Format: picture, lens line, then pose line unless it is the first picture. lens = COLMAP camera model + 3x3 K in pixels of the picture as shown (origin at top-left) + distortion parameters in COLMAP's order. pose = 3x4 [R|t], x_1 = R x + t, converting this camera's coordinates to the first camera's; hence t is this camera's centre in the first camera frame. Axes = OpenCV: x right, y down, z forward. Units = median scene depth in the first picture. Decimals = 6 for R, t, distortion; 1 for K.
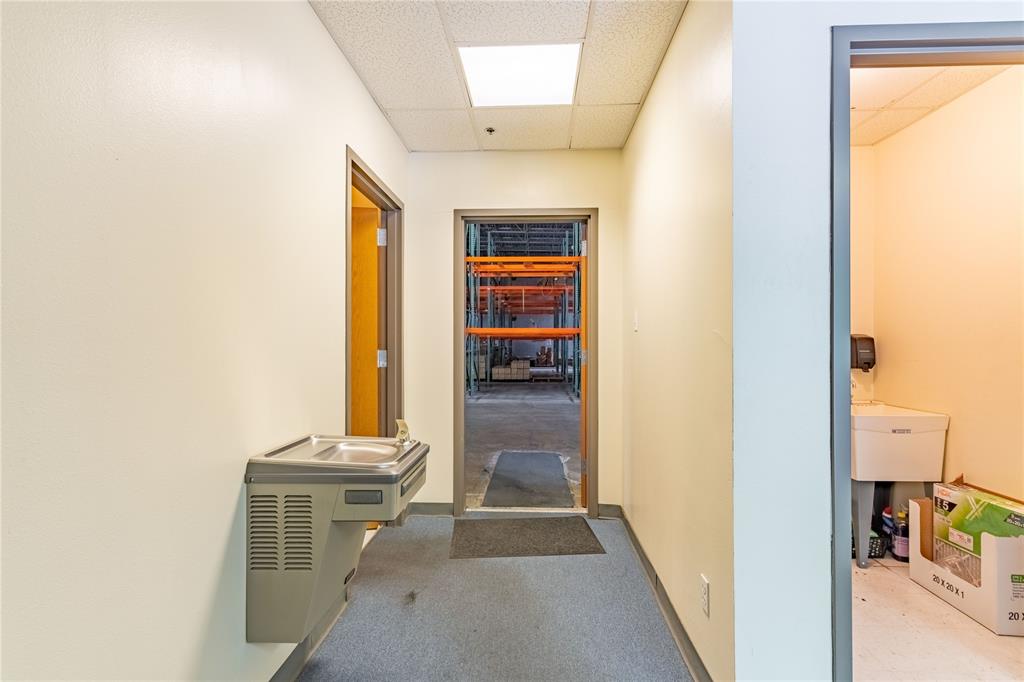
lens RADIAL K [[492.2, 0, 513.4], [0, 492.2, 342.9], [0, 0, 1]] dist [0.003838, 0.000128]
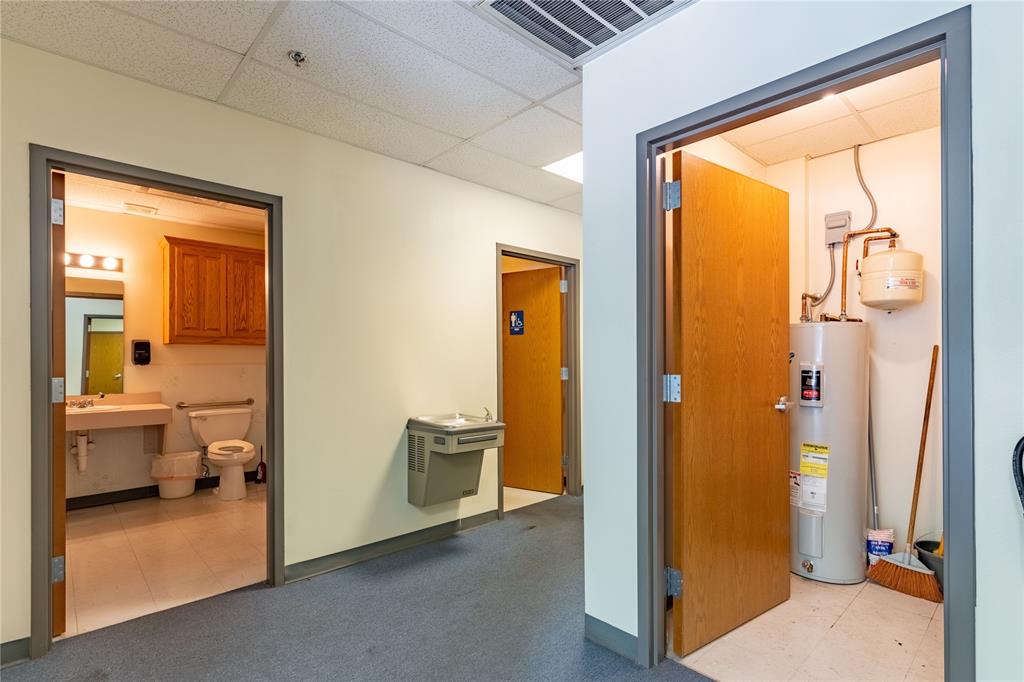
lens RADIAL K [[492.2, 0, 510.2], [0, 492.2, 363.1], [0, 0, 1]] dist [0.003838, 0.000128]
pose [[0.713656, -0.001349, -0.700495, 1.260441], [0.005227, 0.999981, 0.003399, -0.007227], [0.700476, -0.006088, 0.713650, -0.217592]]
